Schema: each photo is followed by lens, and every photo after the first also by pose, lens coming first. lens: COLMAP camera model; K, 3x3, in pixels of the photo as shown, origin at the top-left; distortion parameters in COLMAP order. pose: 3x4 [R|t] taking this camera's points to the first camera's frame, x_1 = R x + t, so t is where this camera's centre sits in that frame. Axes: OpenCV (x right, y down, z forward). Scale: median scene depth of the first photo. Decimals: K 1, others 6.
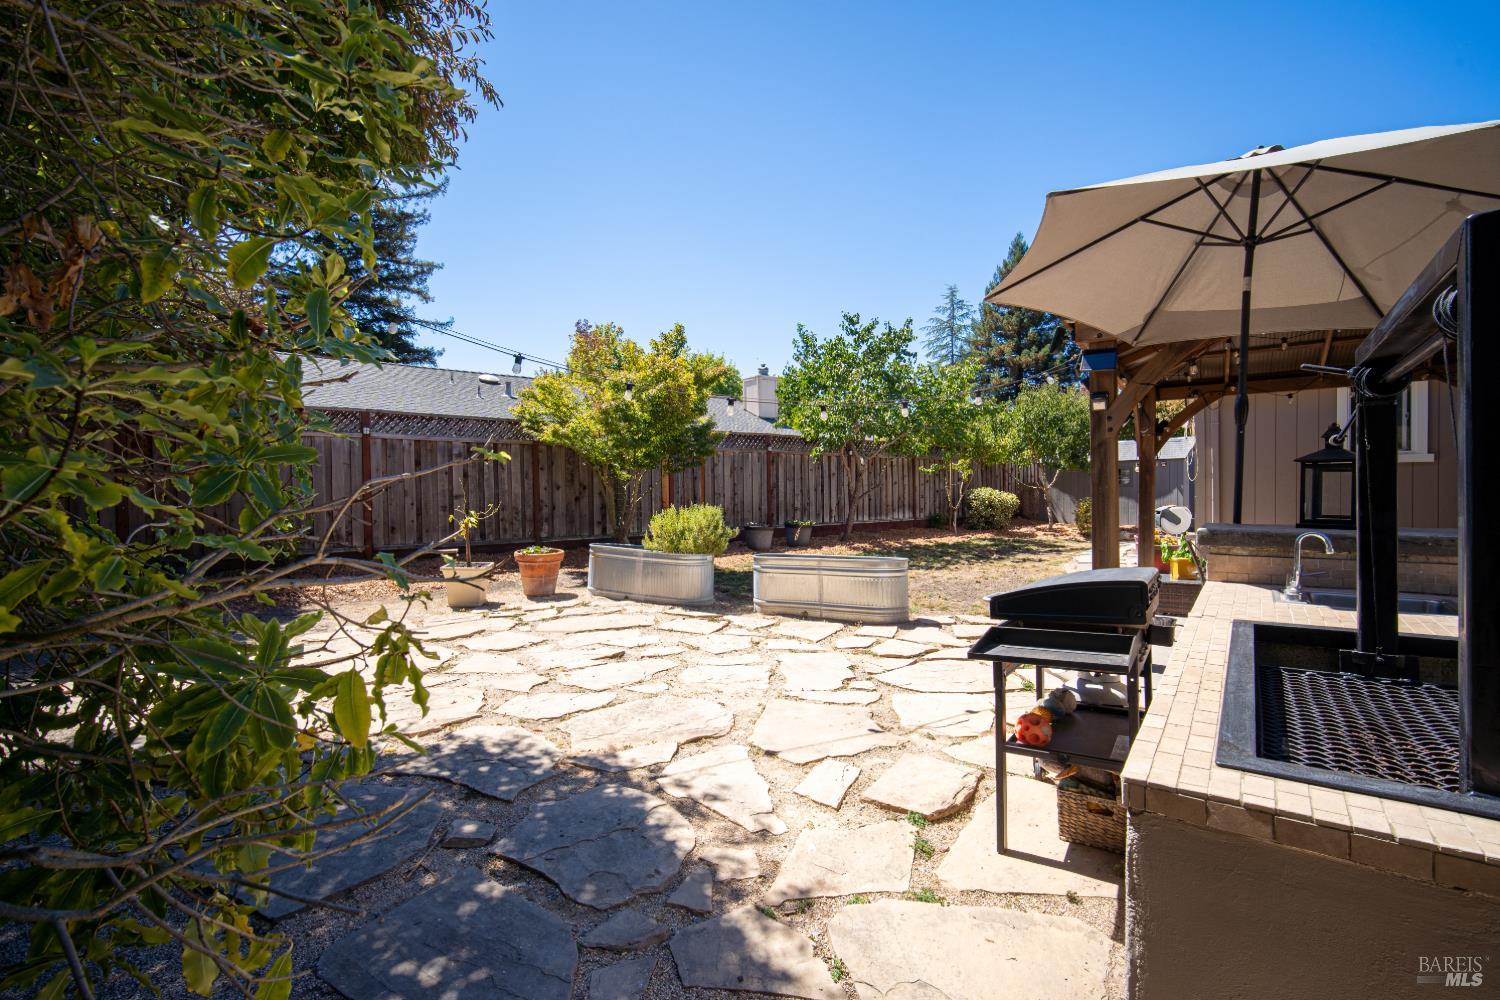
lens RADIAL K [[649.7, 0, 755.2], [0, 649.7, 503.6], [0, 0, 1]] dist [-0.000439, 0.001082]
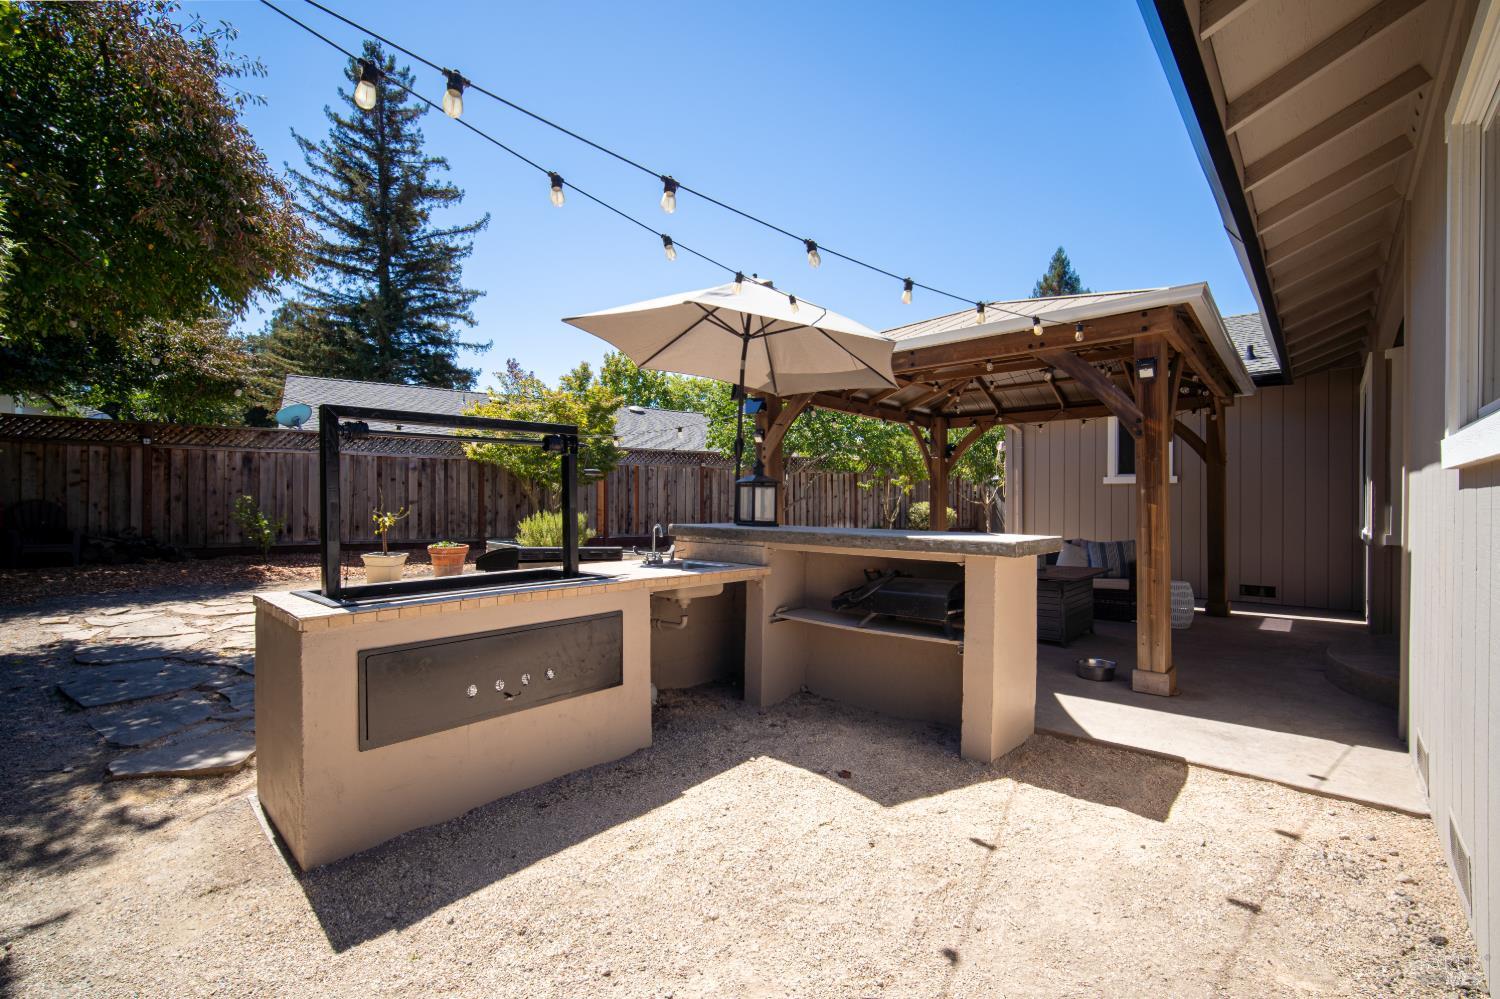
lens RADIAL K [[649.7, 0, 755.2], [0, 649.7, 504.6], [0, 0, 1]] dist [-0.000439, 0.001082]
pose [[0.995900, 0.014110, -0.089352, 0.175922], [-0.015760, 0.999718, -0.017790, 0.003164], [0.089076, 0.019125, 0.995841, -0.097198]]
